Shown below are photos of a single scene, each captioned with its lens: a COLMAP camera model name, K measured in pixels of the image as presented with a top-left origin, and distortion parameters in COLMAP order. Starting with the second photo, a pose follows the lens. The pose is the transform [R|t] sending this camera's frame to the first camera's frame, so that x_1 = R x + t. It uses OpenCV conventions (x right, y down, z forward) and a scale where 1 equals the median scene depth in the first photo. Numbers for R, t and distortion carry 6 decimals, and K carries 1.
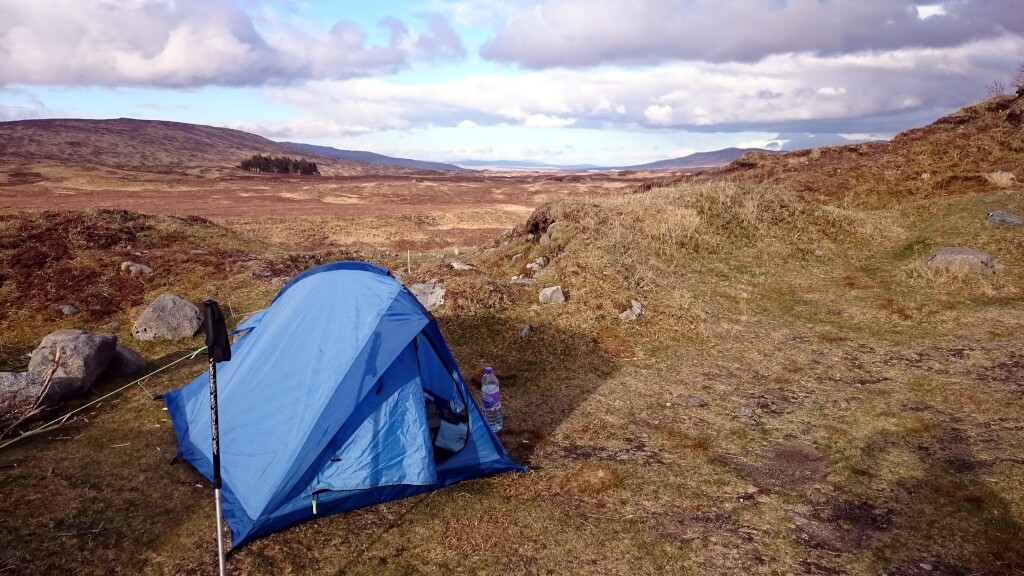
lens RADIAL K [[774.3, 0, 512.0], [0, 774.3, 288.0], [0, 0, 1]] dist [-0.003405, -0.000038]
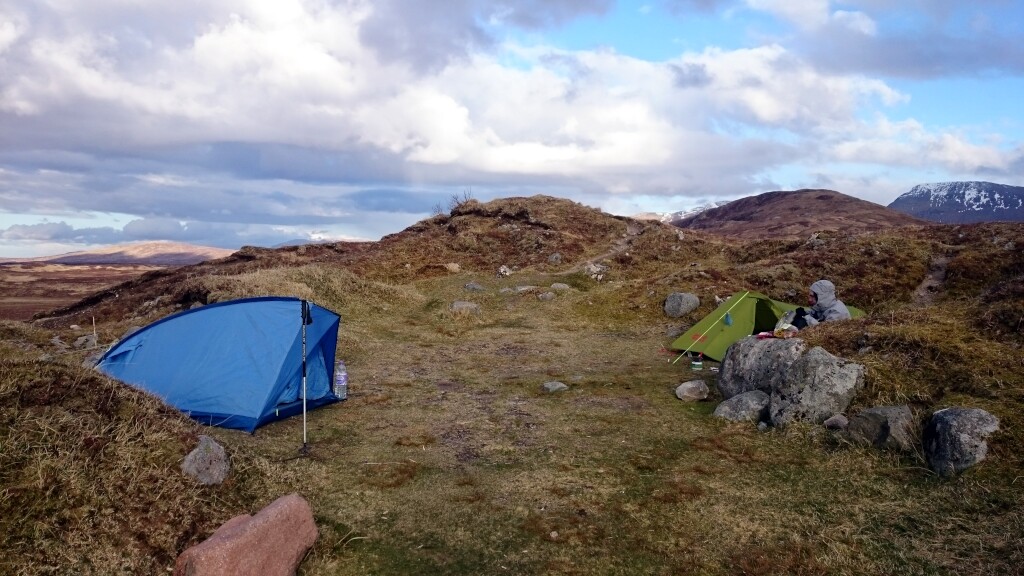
lens RADIAL K [[774.3, 0, 512.0], [0, 774.3, 288.0], [0, 0, 1]] dist [-0.003405, -0.000038]
pose [[0.759665, -0.006246, 0.650285, -0.281599], [0.085483, 0.992236, -0.090331, 0.049565], [-0.644672, 0.124210, 0.754301, -0.247362]]
